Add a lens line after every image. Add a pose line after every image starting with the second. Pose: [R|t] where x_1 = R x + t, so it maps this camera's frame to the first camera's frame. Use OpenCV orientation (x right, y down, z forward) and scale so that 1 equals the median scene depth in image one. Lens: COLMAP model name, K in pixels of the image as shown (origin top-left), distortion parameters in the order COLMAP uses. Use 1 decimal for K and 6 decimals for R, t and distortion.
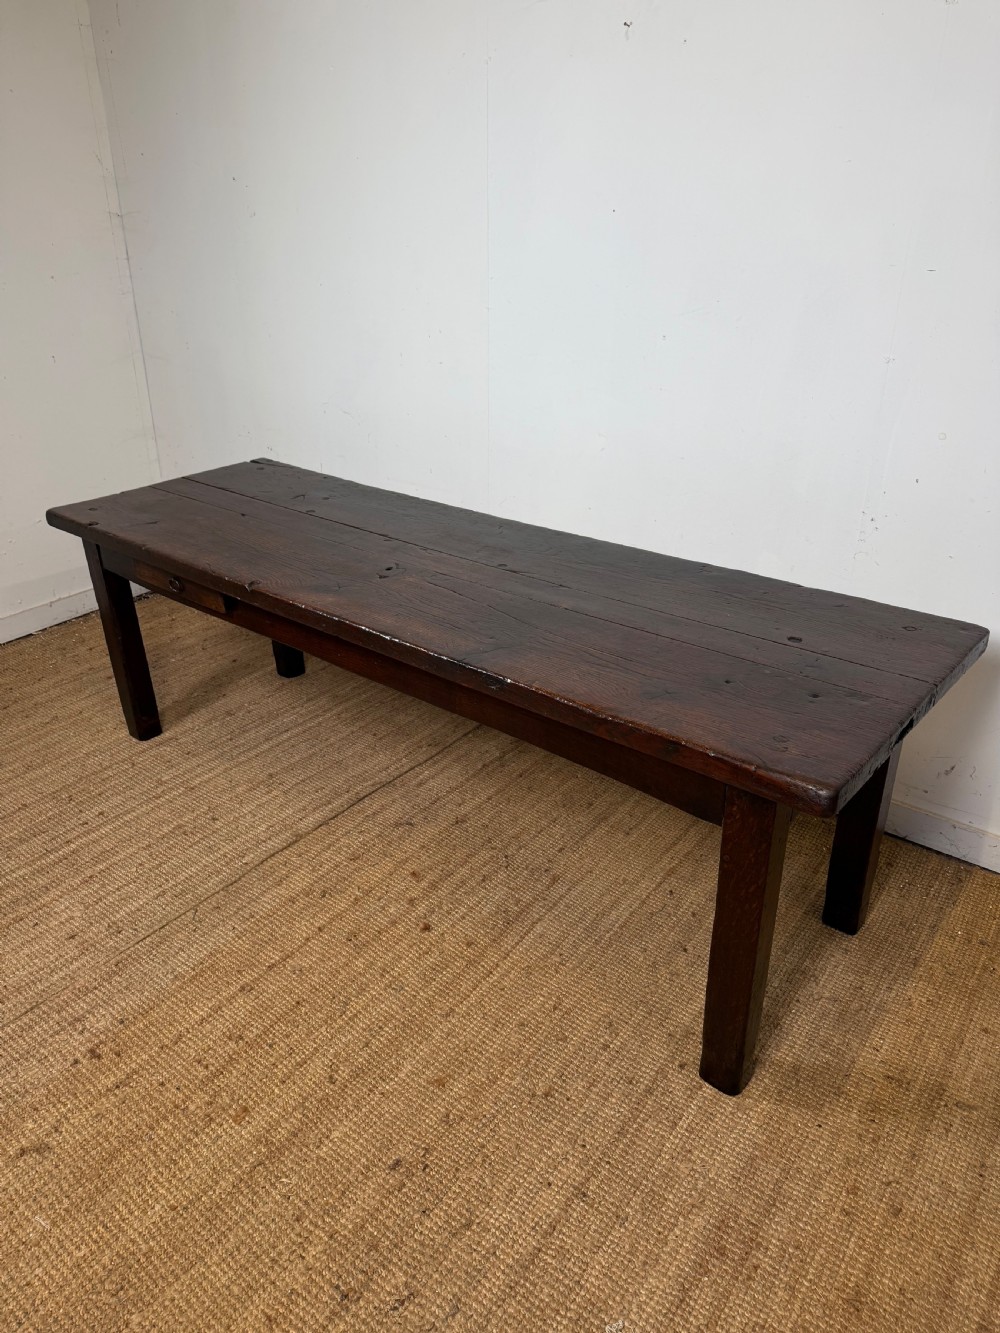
lens RADIAL K [[954.6, 0, 500.2], [0, 954.6, 653.3], [0, 0, 1]] dist [0.014462, -0.021596]
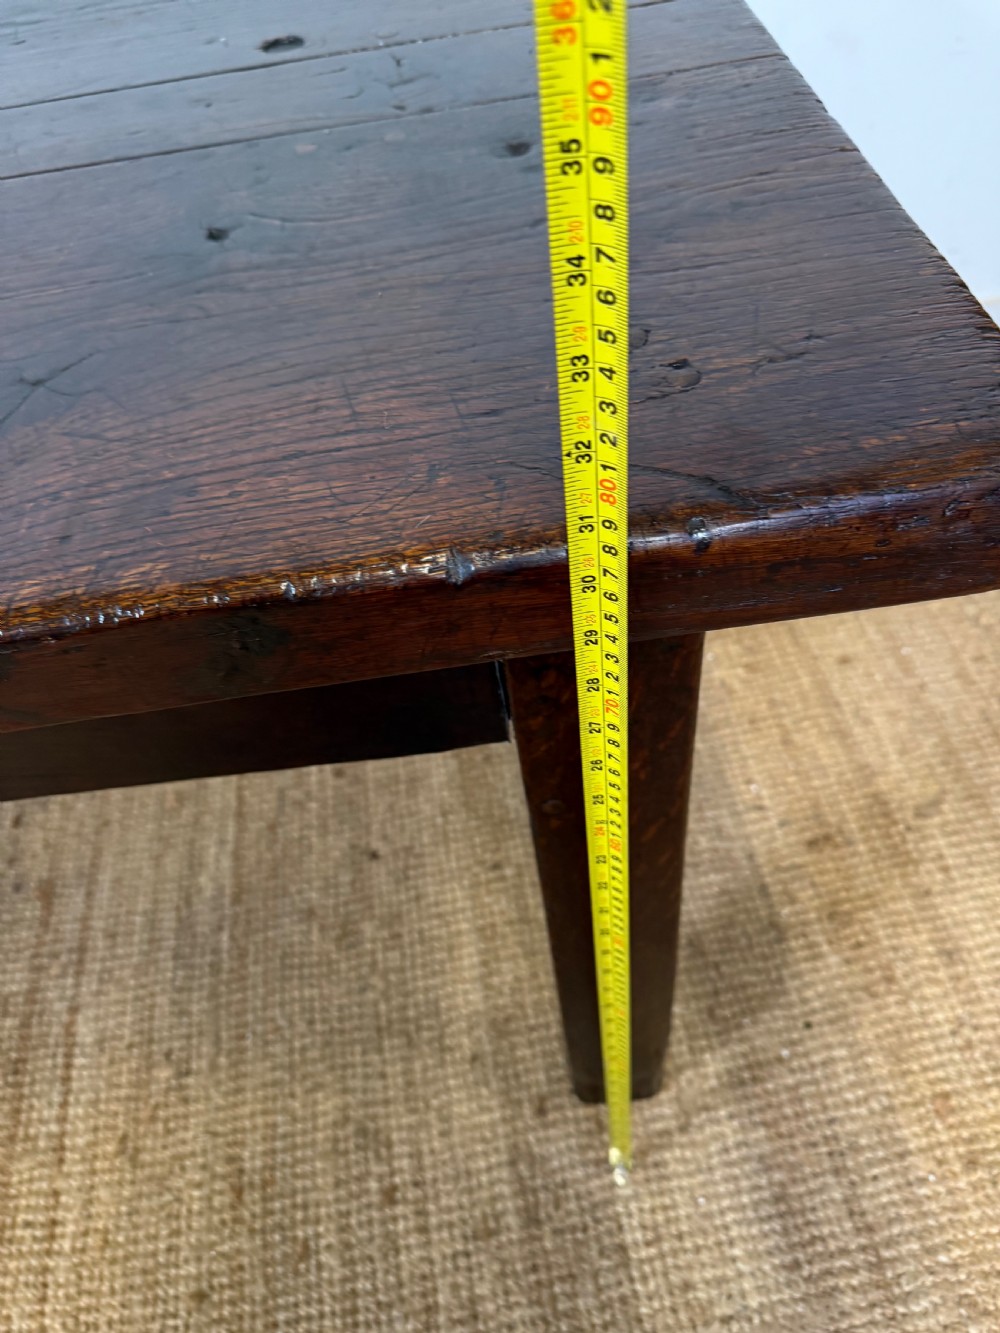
lens RADIAL K [[957.8, 0, 516.4], [0, 957.8, 675.8], [0, 0, 1]] dist [0.015829, -0.028164]
pose [[0.701213, -0.587680, 0.403649, 0.117109], [0.382970, 0.788030, 0.482019, 0.030239], [-0.601360, -0.183413, 0.777641, 0.687920]]
